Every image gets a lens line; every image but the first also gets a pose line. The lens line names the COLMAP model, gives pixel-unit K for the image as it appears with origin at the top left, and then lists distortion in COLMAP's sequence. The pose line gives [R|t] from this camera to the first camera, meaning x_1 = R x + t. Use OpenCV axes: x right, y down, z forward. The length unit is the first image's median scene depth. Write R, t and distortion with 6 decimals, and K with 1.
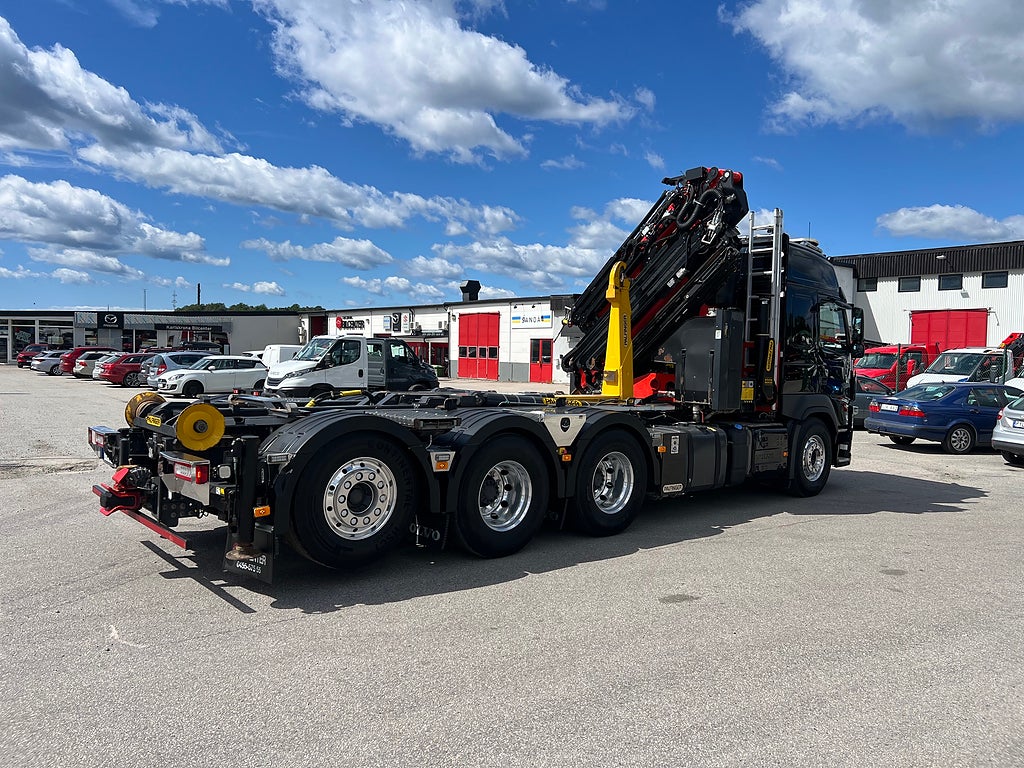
lens RADIAL K [[775.2, 0, 509.4], [0, 775.2, 393.5], [0, 0, 1]] dist [0.047969, -0.050953]
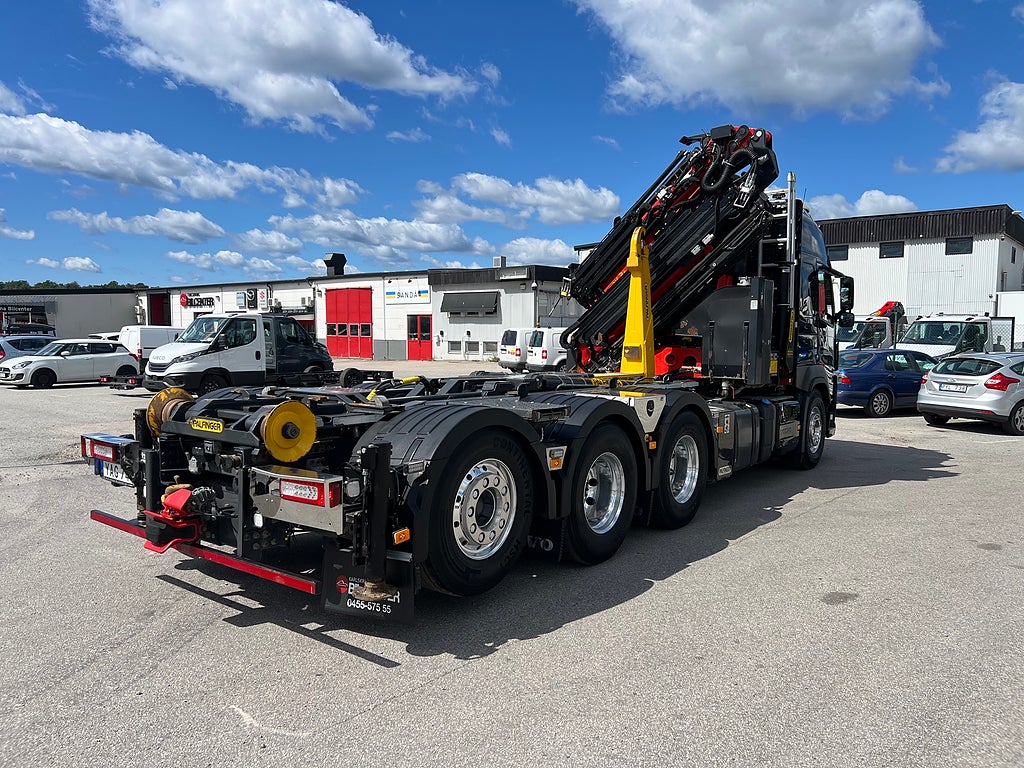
lens RADIAL K [[775.2, 0, 504.1], [0, 775.2, 385.9], [0, 0, 1]] dist [0.047969, -0.050953]
pose [[0.981106, -0.033842, 0.190487, -0.203177], [0.029732, 0.999260, 0.024392, -0.008903], [-0.191171, -0.018268, 0.981387, 0.121057]]
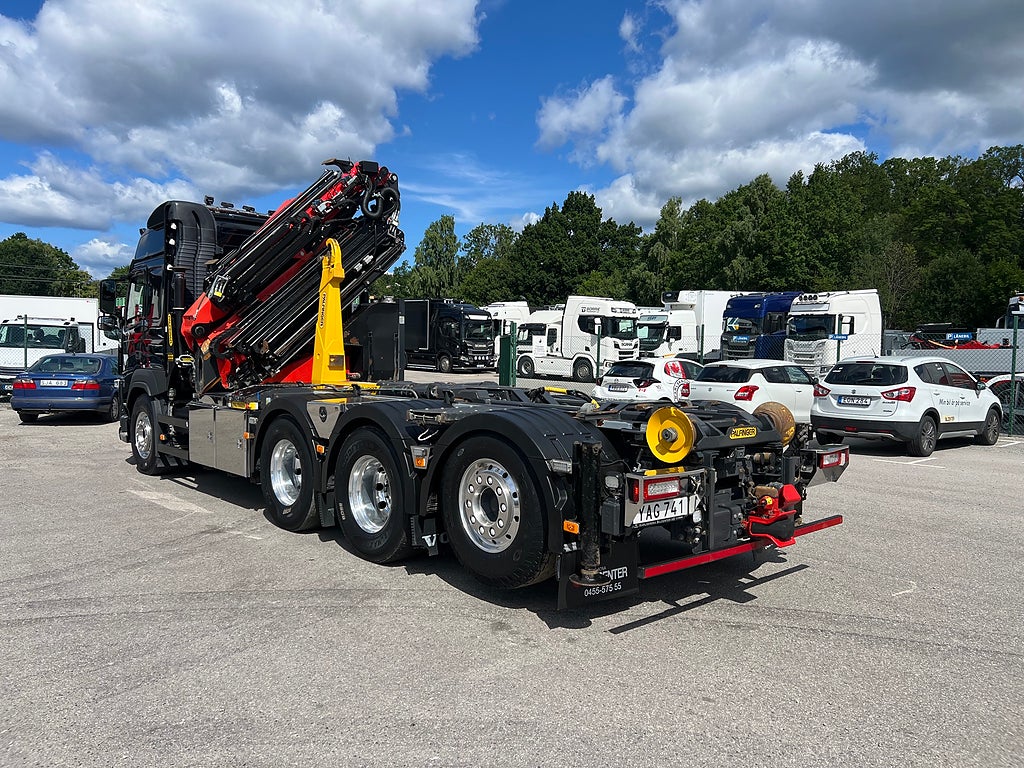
lens RADIAL K [[775.2, 0, 507.5], [0, 775.2, 373.8], [0, 0, 1]] dist [0.047969, -0.050953]
pose [[-0.015983, -0.061850, 0.997957, -0.843854], [0.034538, 0.997455, 0.062372, -0.058948], [-0.999276, 0.035464, -0.013806, 0.820490]]
